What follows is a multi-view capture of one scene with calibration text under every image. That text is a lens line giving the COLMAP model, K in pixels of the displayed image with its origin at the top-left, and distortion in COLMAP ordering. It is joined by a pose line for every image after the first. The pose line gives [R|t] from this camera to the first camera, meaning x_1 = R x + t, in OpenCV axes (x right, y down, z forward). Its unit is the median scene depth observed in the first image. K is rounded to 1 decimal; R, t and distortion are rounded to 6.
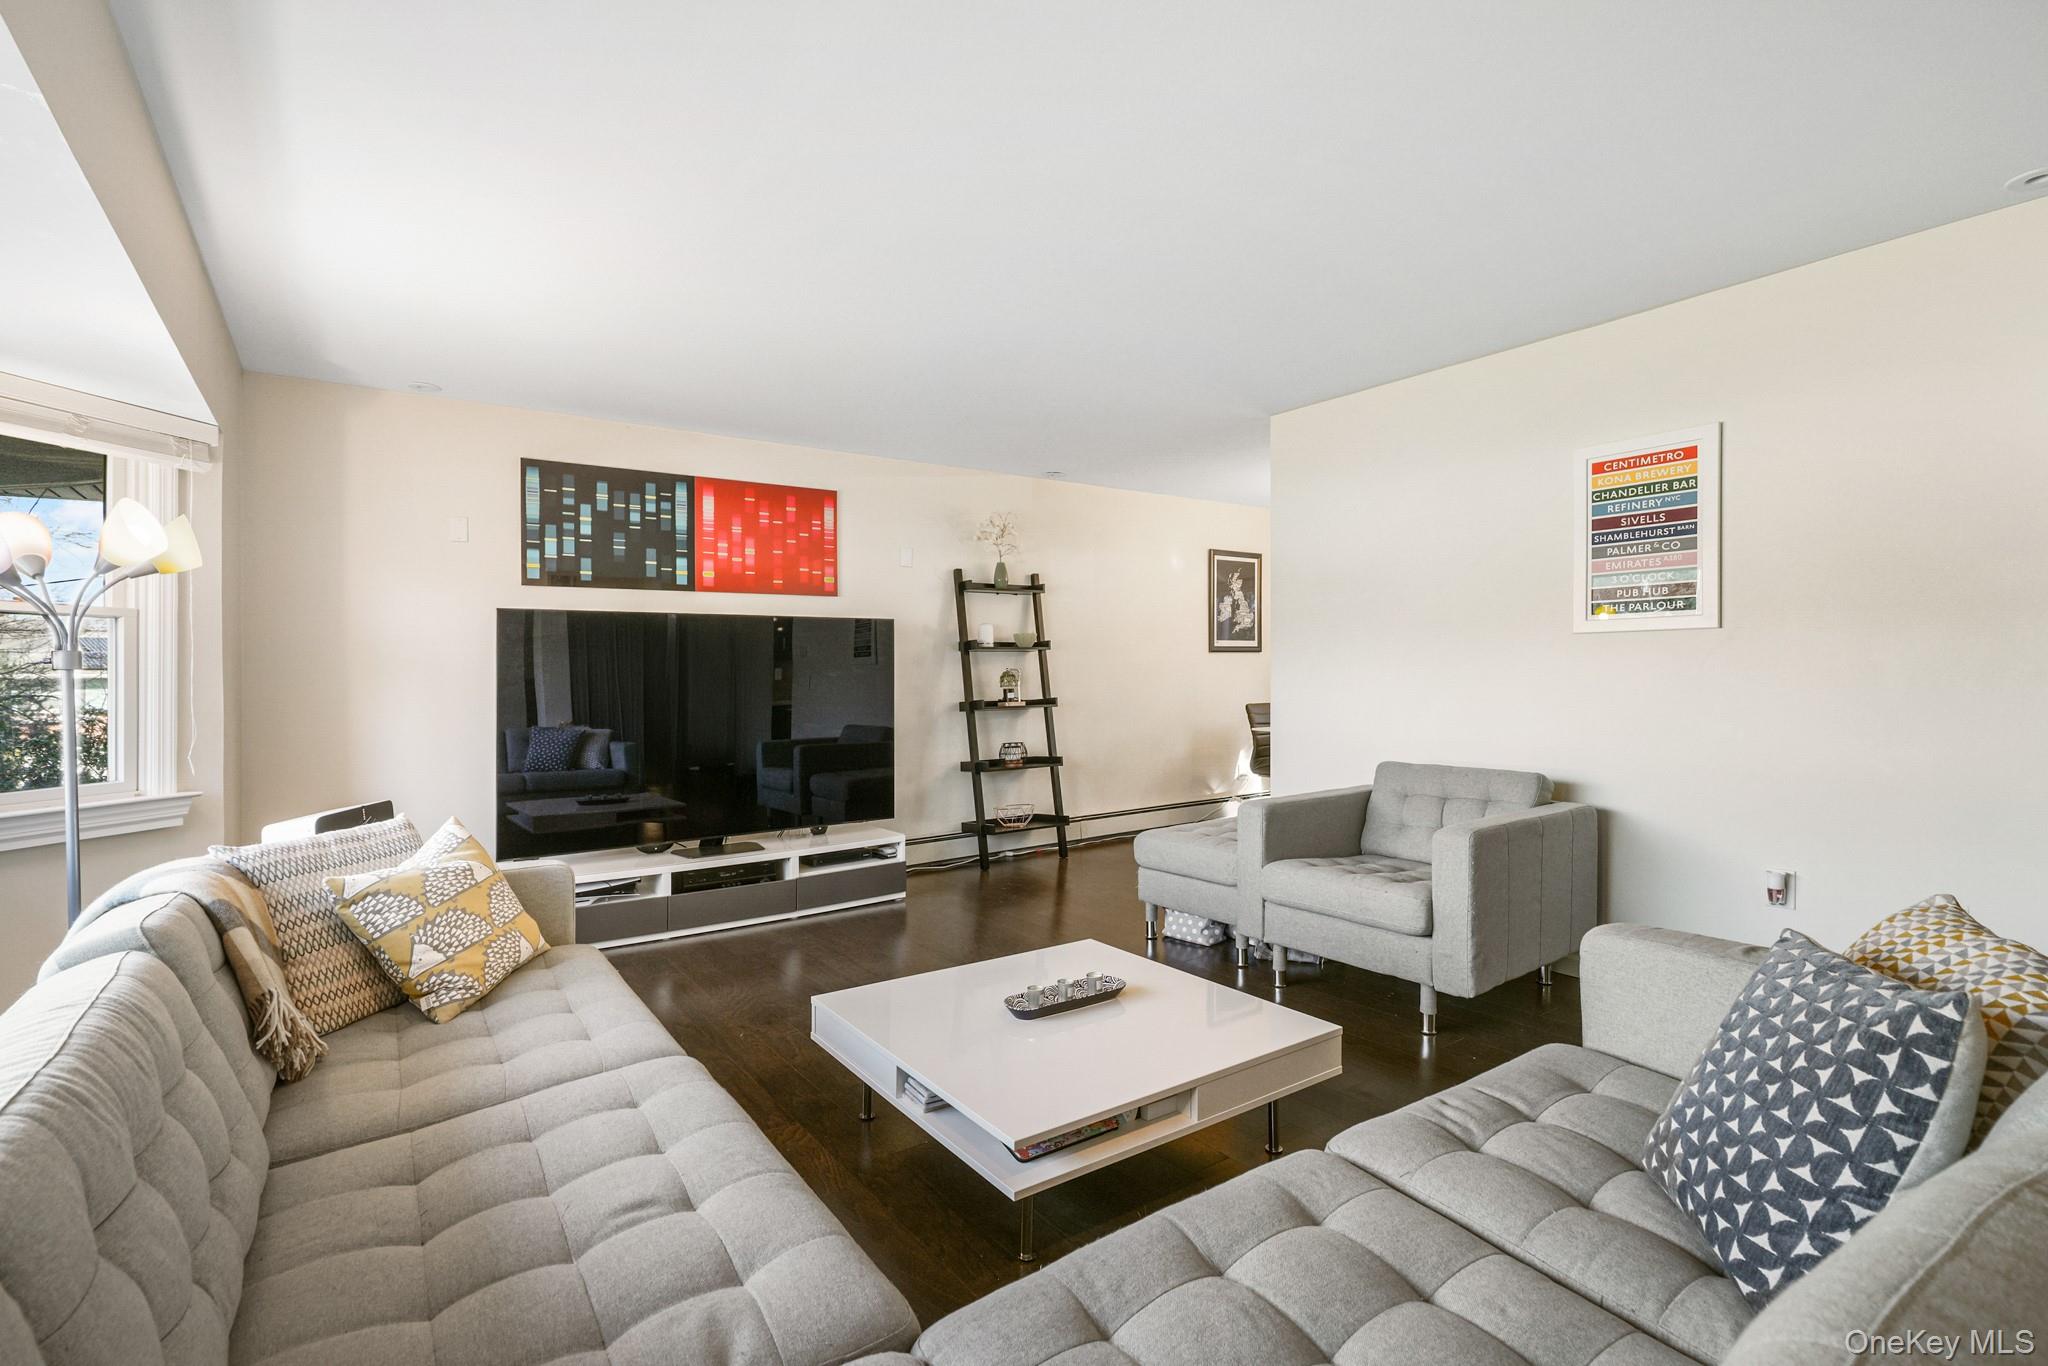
lens RADIAL K [[939.2, 0, 1020.4], [0, 939.2, 673.2], [0, 0, 1]] dist [0.000894, 0.000685]
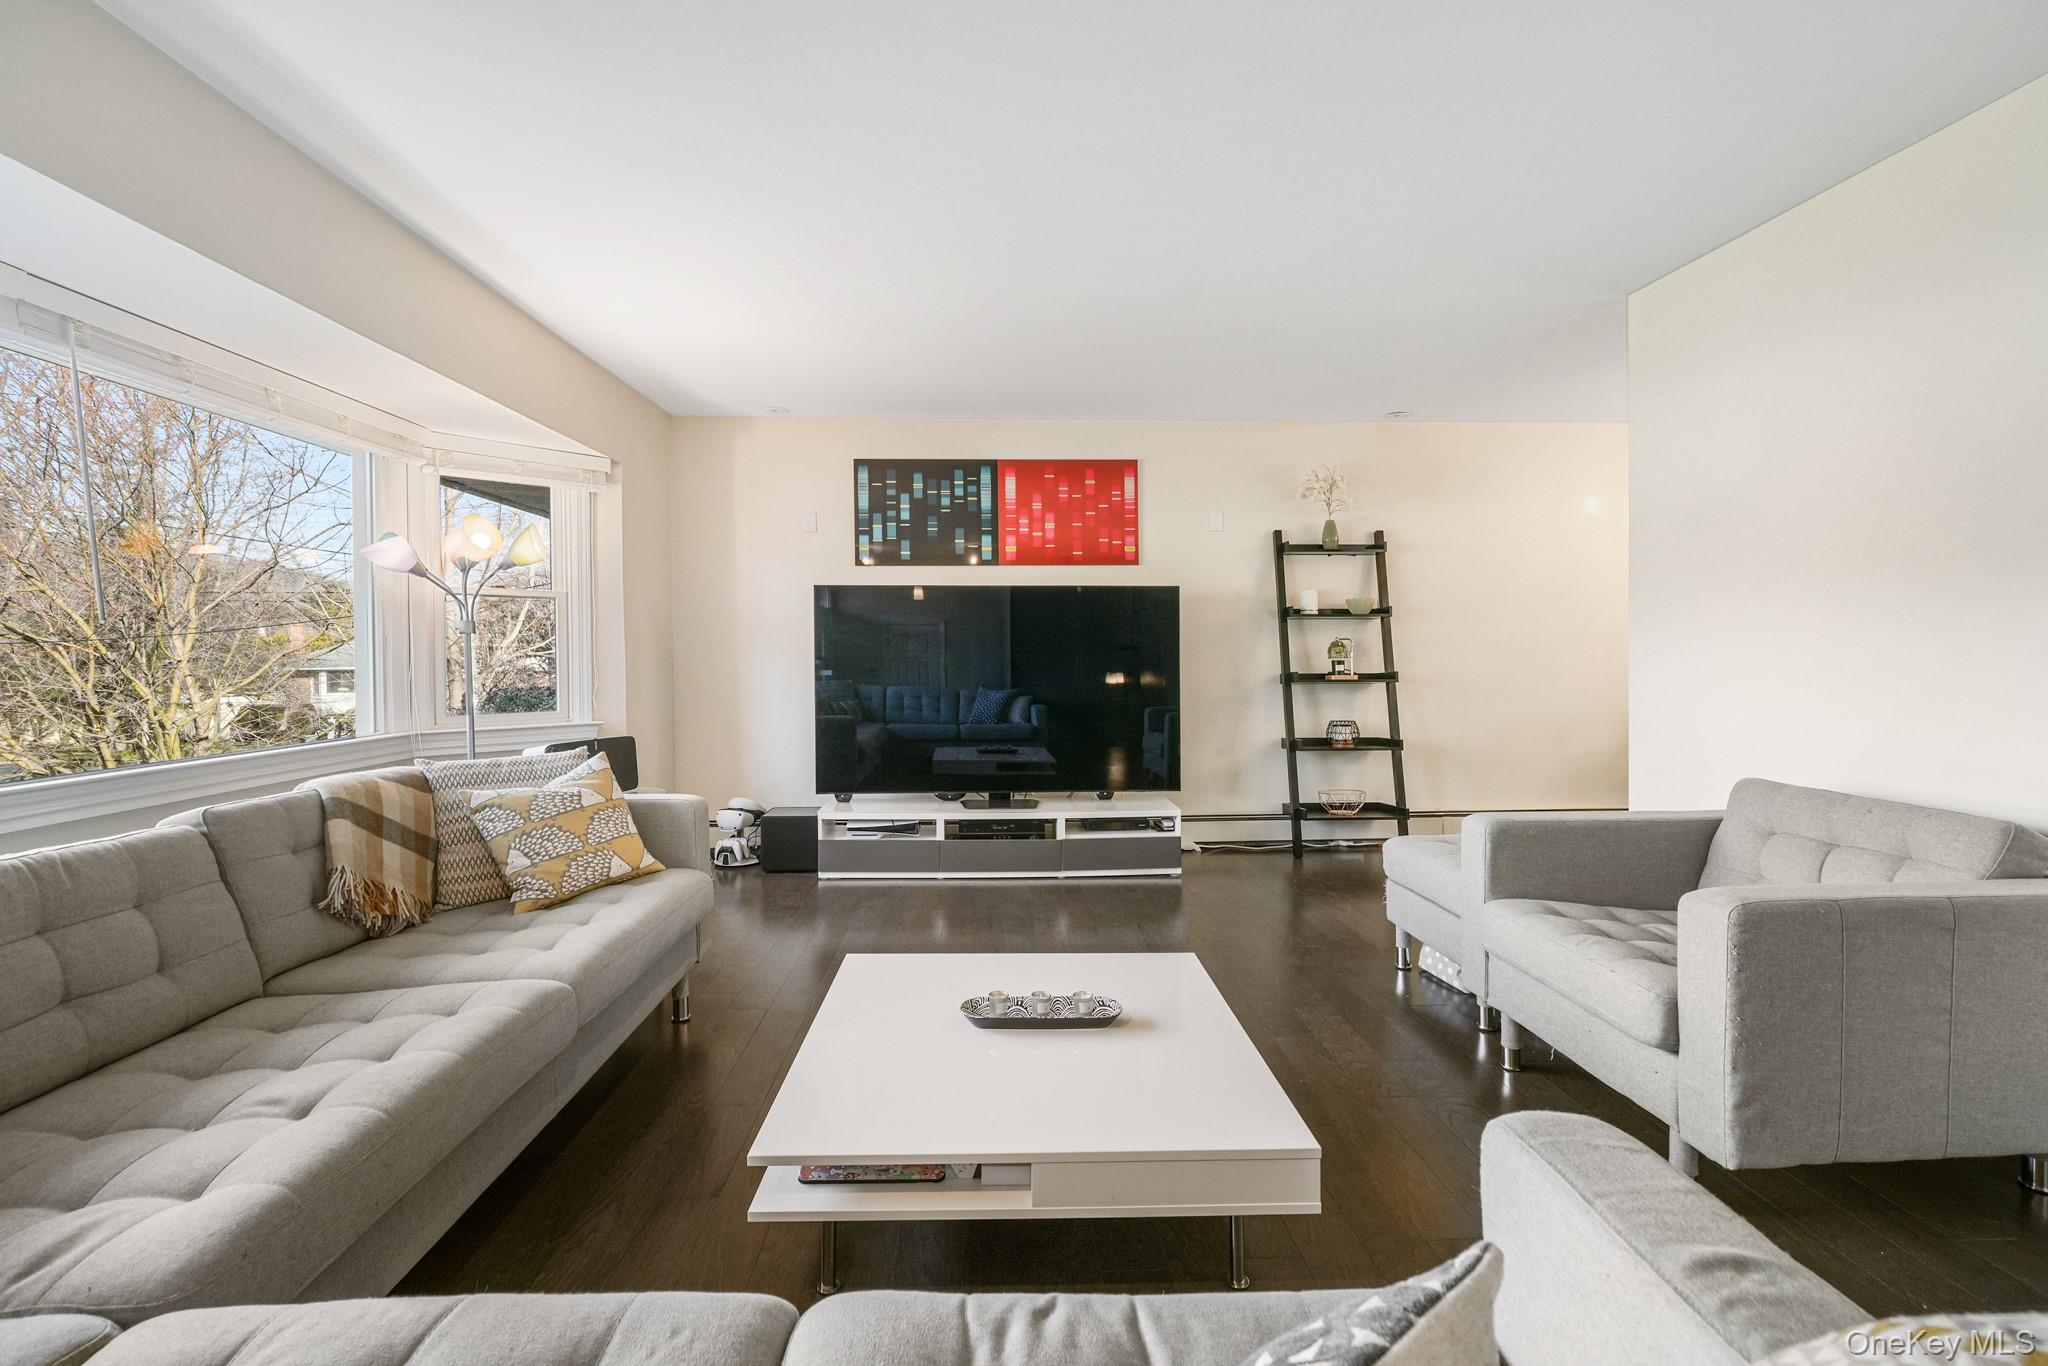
lens RADIAL K [[880.3, 0, 1020.8], [0, 880.3, 664.2], [0, 0, 1]] dist [0.000117, 0.000105]
pose [[0.838938, 0.020632, -0.543836, 0.234759], [-0.008105, 0.999644, 0.025421, 0.001171], [0.544167, -0.016919, 0.838806, 0.156421]]
